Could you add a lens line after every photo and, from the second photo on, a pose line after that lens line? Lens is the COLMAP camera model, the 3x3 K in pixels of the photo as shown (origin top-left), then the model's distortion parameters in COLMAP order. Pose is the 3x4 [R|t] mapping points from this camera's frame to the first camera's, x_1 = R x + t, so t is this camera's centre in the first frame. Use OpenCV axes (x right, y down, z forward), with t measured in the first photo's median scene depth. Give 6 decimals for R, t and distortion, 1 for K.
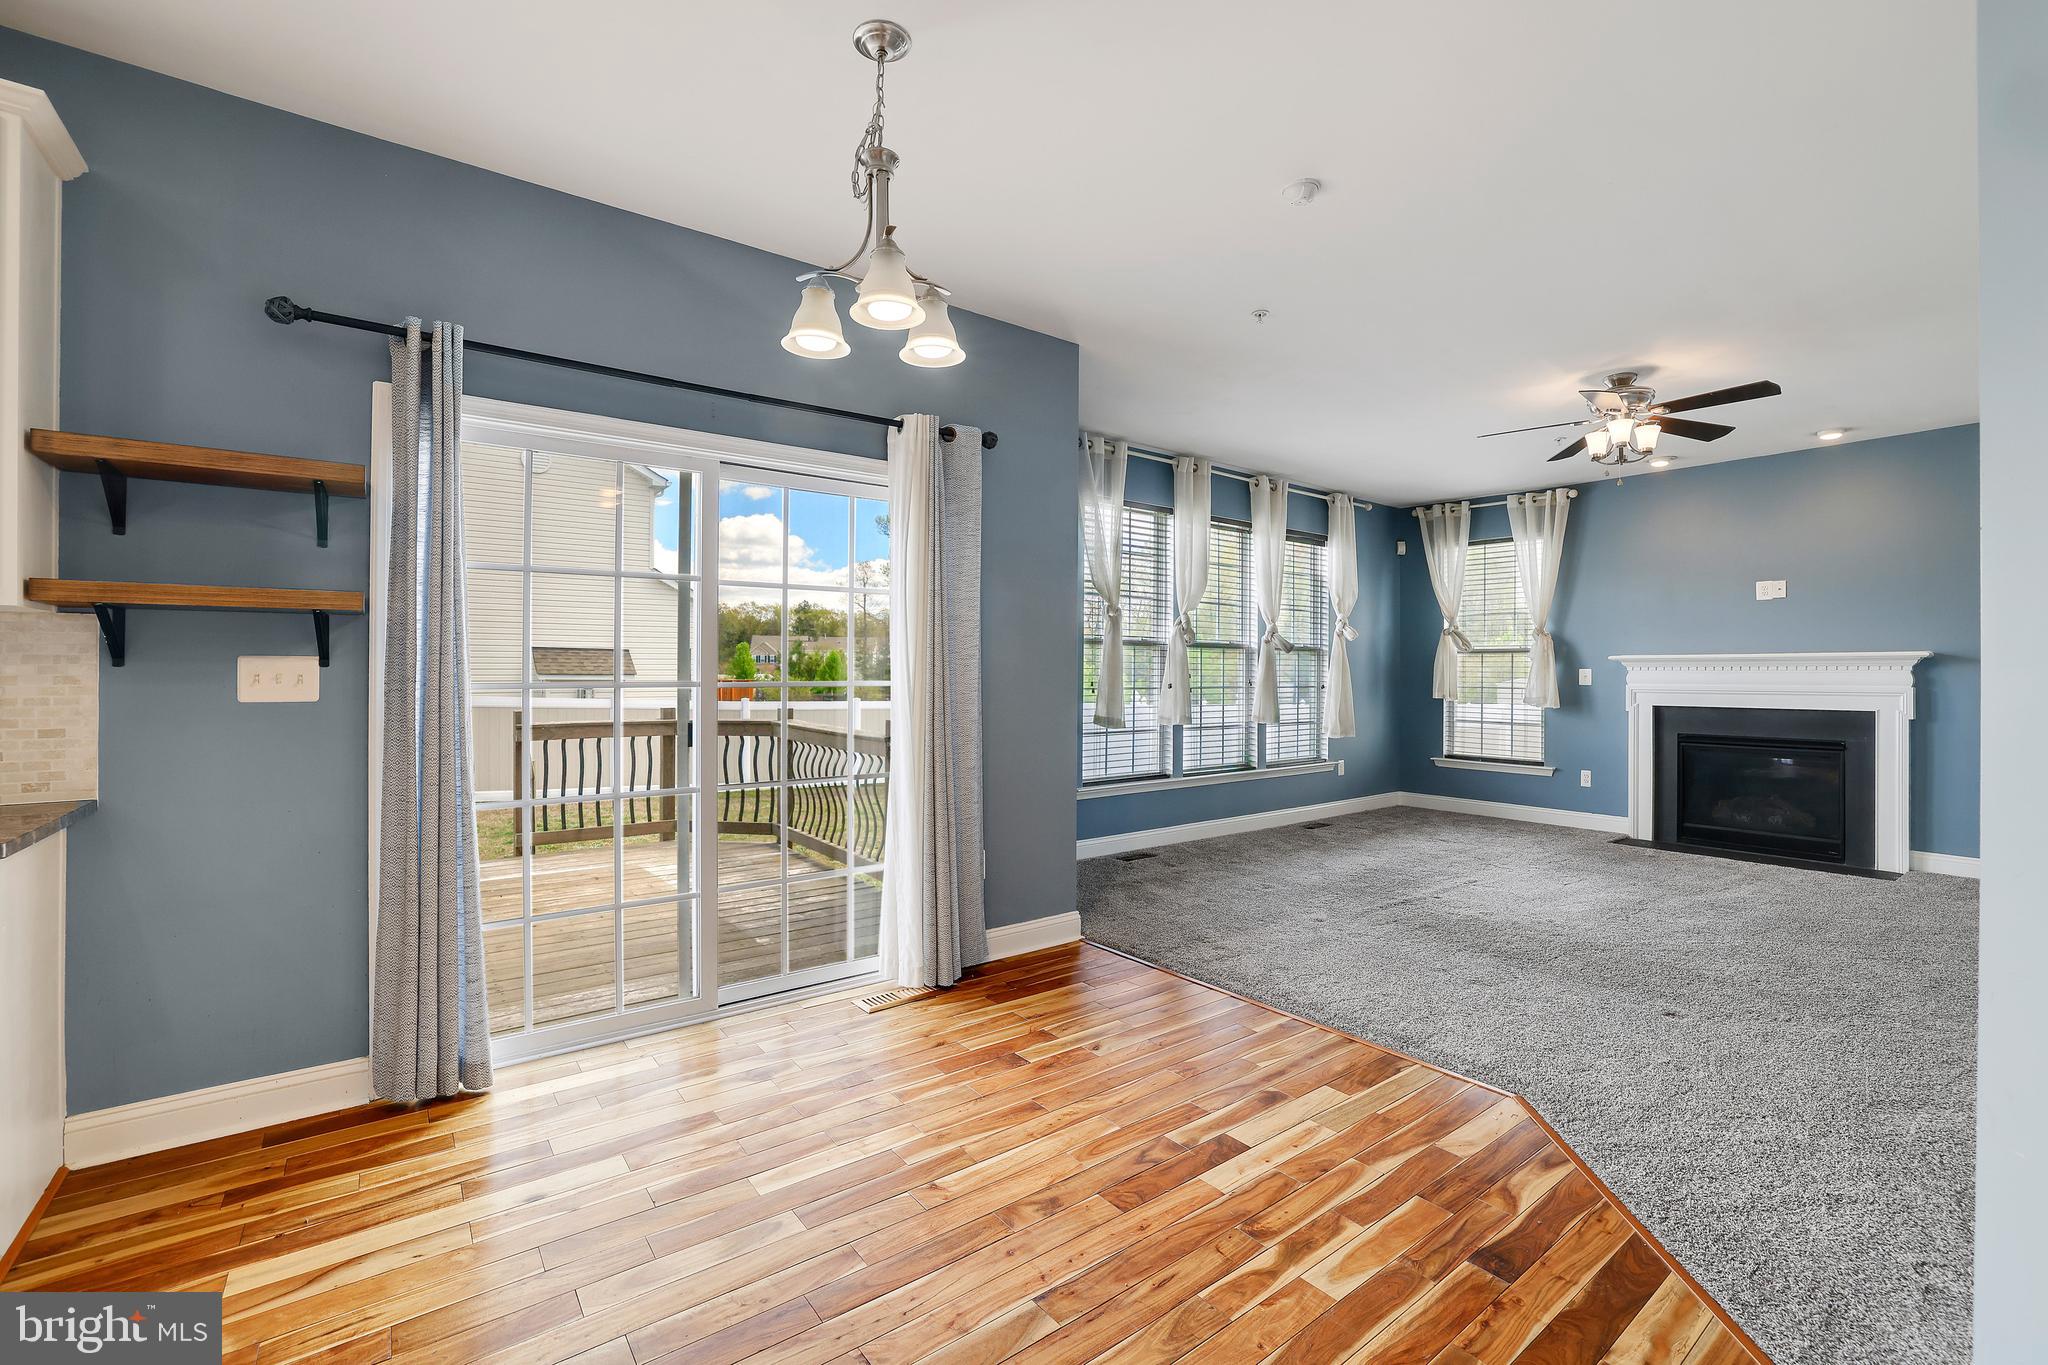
lens RADIAL K [[876.7, 0, 1037.0], [0, 876.7, 673.0], [0, 0, 1]] dist [-0.043902, 0.013220]
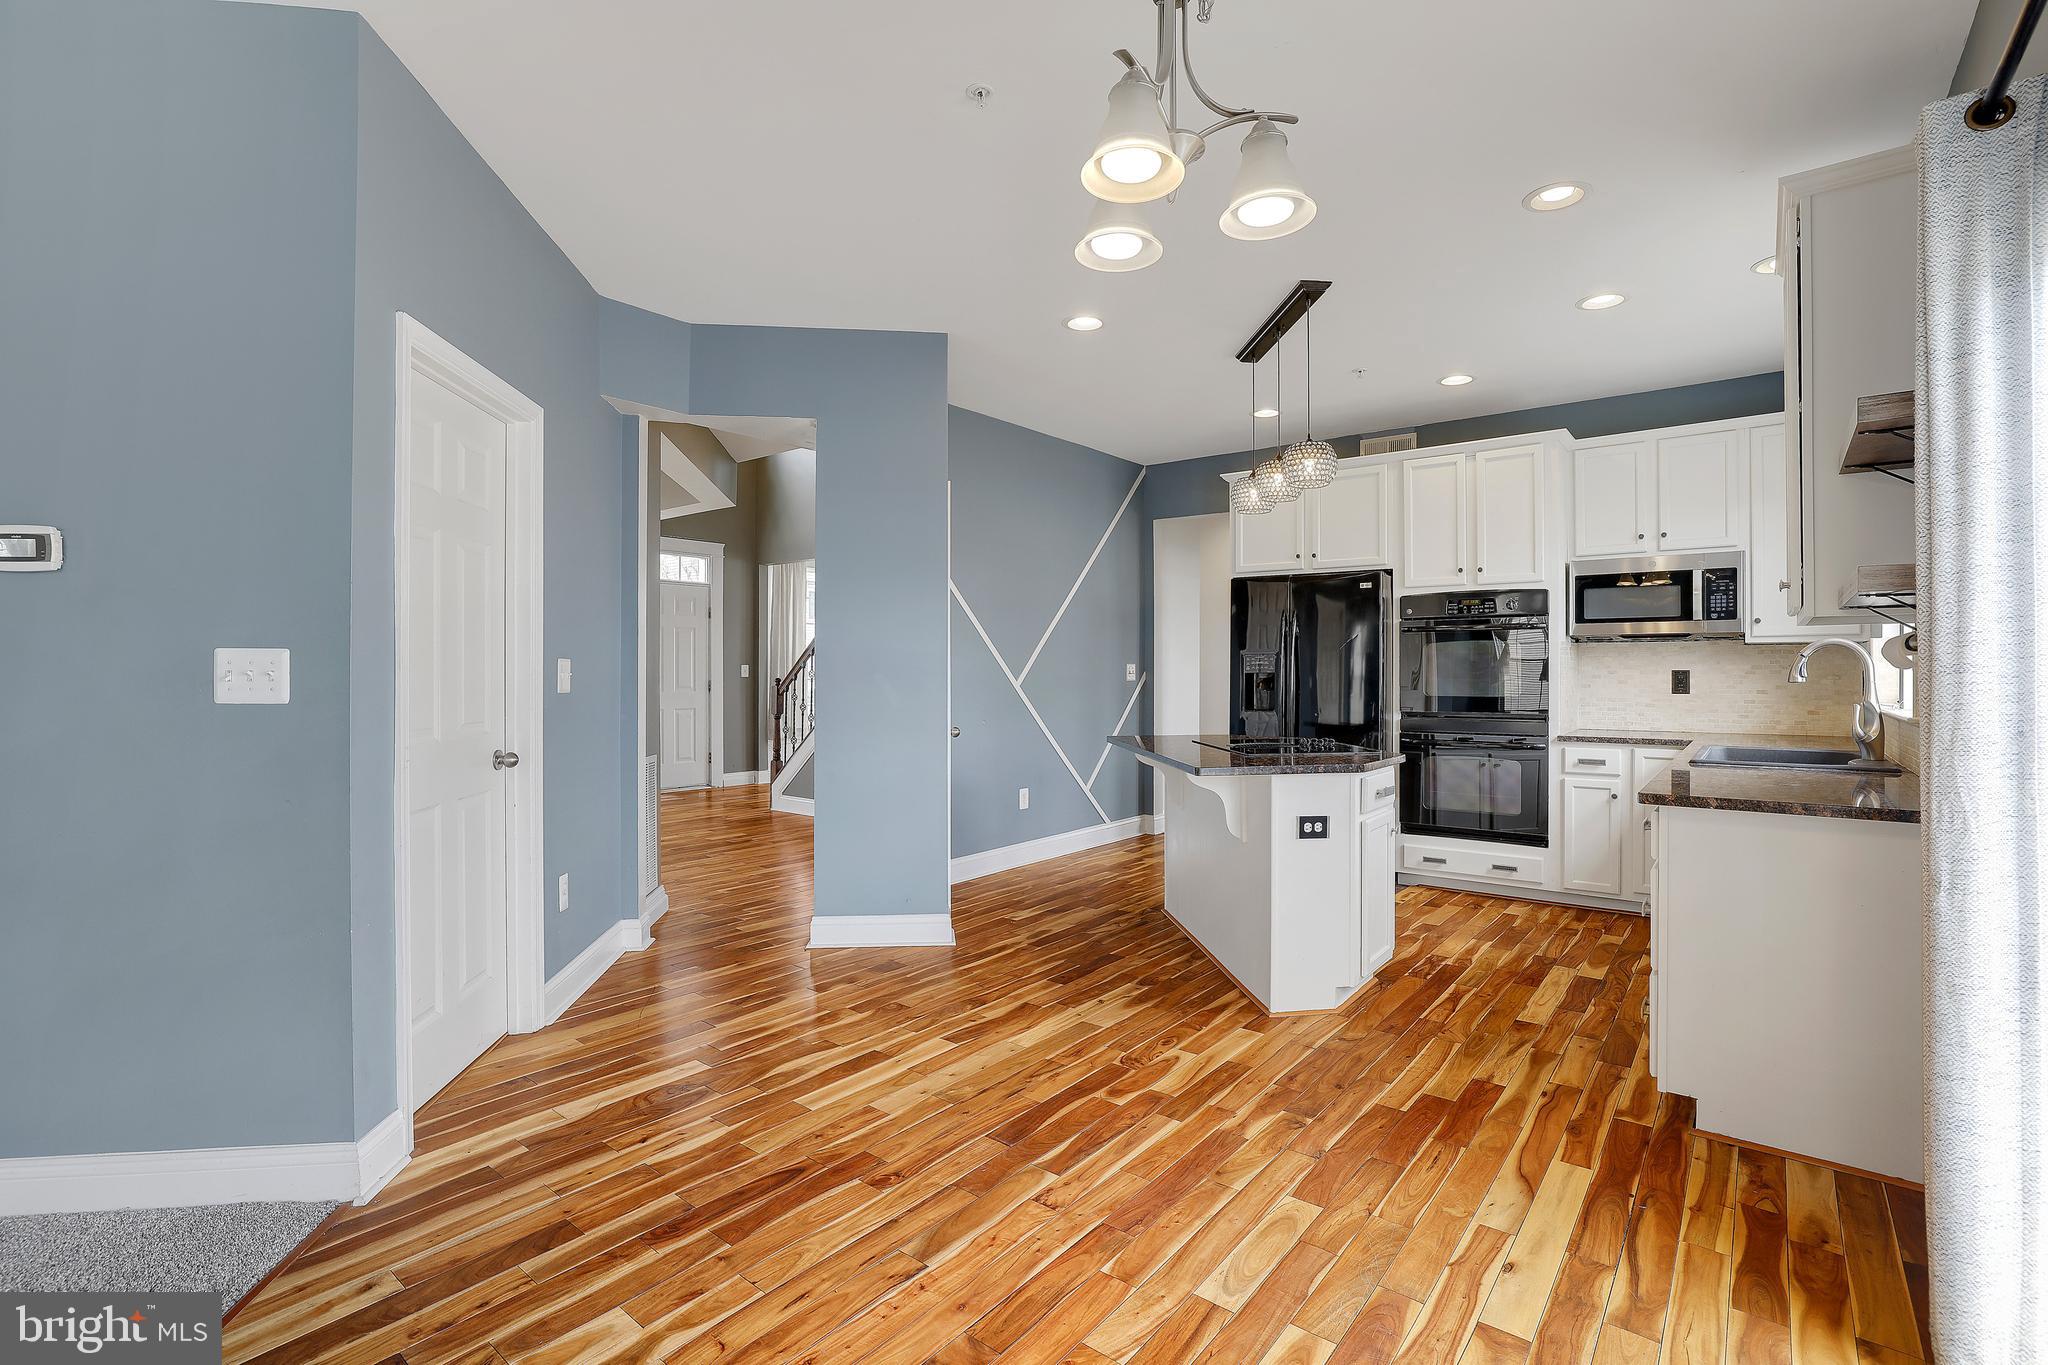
lens RADIAL K [[972.1, 0, 1070.6], [0, 972.1, 676.0], [0, 0, 1]] dist [-0.019203, 0.000424]
pose [[-0.960322, -0.003763, -0.278867, 0.059329], [-0.005958, 0.999958, 0.007024, -0.003403], [0.278829, 0.008407, -0.960304, 0.806321]]
